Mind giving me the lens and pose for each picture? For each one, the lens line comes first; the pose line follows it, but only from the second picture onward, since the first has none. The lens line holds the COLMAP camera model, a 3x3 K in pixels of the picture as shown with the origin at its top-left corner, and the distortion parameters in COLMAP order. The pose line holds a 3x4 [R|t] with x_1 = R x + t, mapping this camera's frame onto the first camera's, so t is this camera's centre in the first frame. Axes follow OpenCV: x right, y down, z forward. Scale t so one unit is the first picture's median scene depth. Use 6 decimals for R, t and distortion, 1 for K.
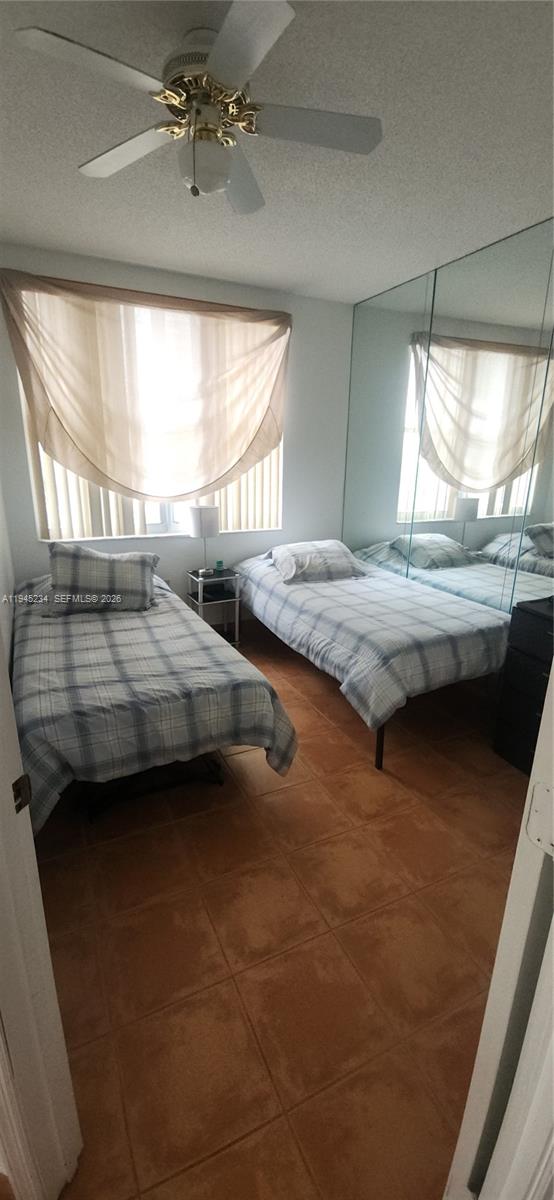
lens RADIAL K [[483.3, 0, 269.6], [0, 483.3, 598.6], [0, 0, 1]] dist [0.000325, -0.002790]
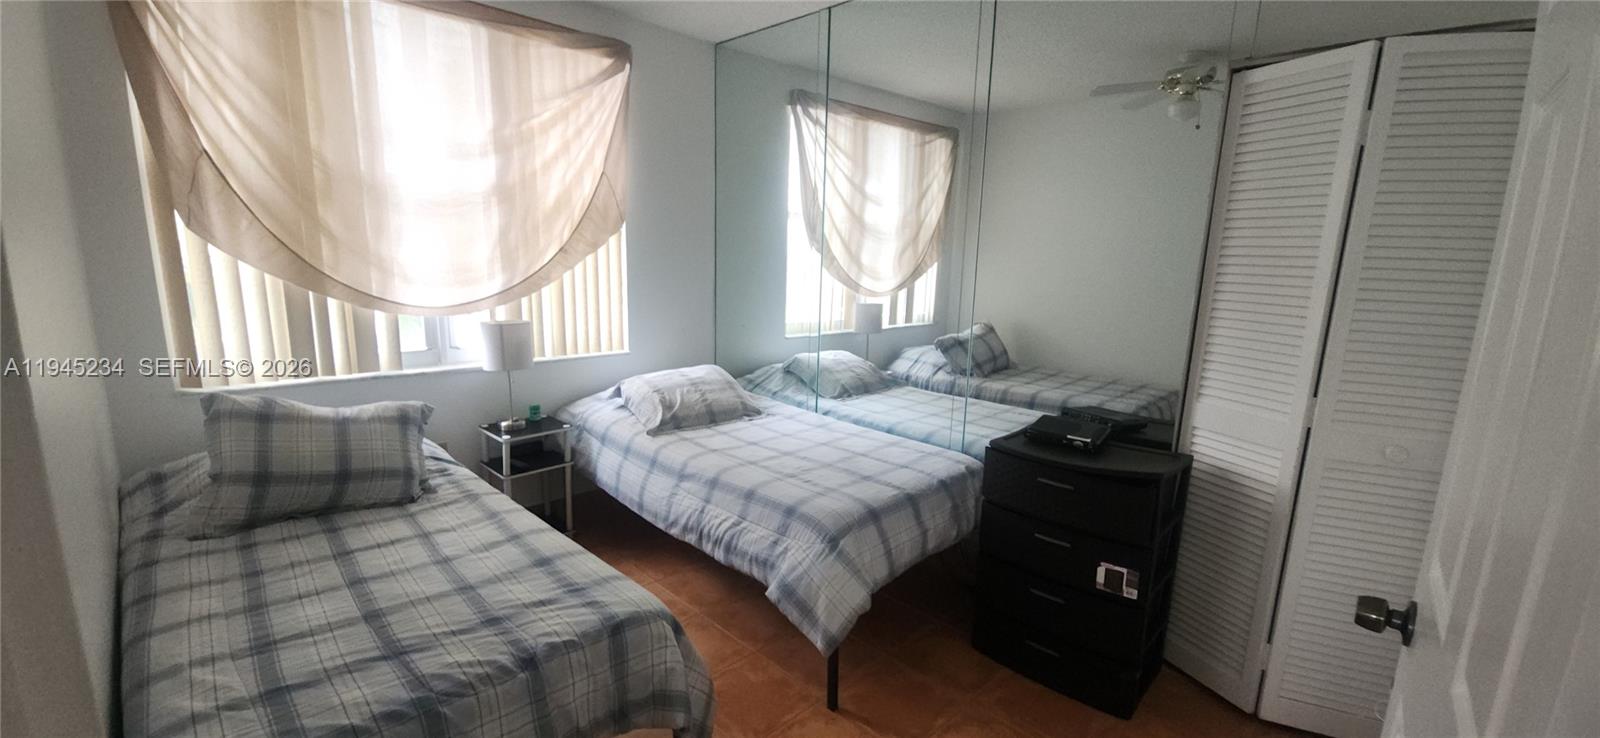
lens RADIAL K [[644.4, 0, 799.9], [0, 644.4, 383.8], [0, 0, 1]] dist [0.000325, -0.002790]
pose [[0.943126, -0.051600, 0.328406, -0.059091], [0.078974, 0.994377, -0.070558, -0.022417], [-0.322919, 0.092481, 0.941897, 0.104146]]
